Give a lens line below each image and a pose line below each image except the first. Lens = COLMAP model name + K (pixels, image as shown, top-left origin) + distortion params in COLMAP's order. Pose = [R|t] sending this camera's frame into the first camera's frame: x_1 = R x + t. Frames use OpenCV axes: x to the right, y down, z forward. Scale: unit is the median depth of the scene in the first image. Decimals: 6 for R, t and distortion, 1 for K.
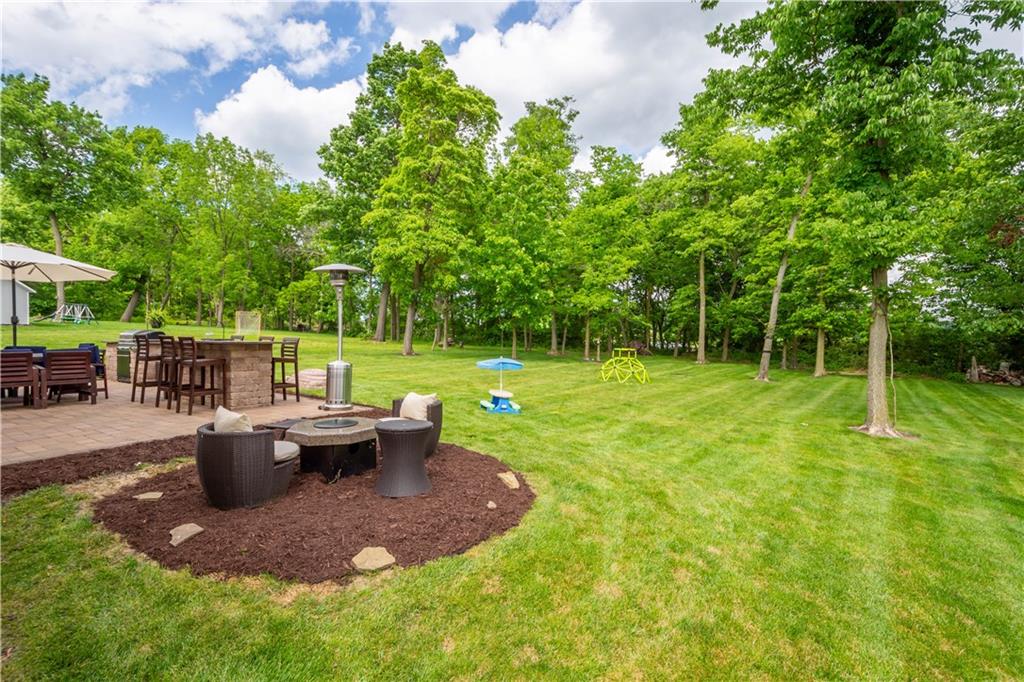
lens RADIAL K [[483.9, 0, 508.3], [0, 483.9, 334.8], [0, 0, 1]] dist [-0.001989, -0.000305]
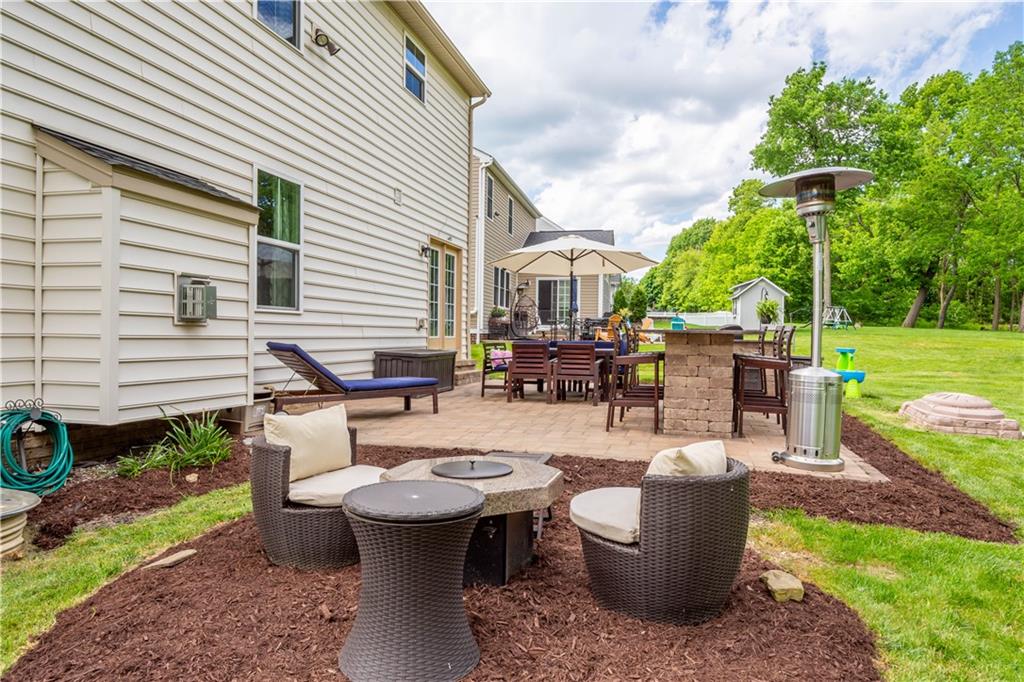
lens RADIAL K [[632.9, 0, 510.5], [0, 632.9, 345.6], [0, 0, 1]] dist [0.015844, -0.000862]
pose [[0.307599, 0.009413, -0.951470, 0.055732], [-0.008217, 0.999940, 0.007236, 0.009953], [0.951481, 0.005592, 0.307658, 0.172096]]
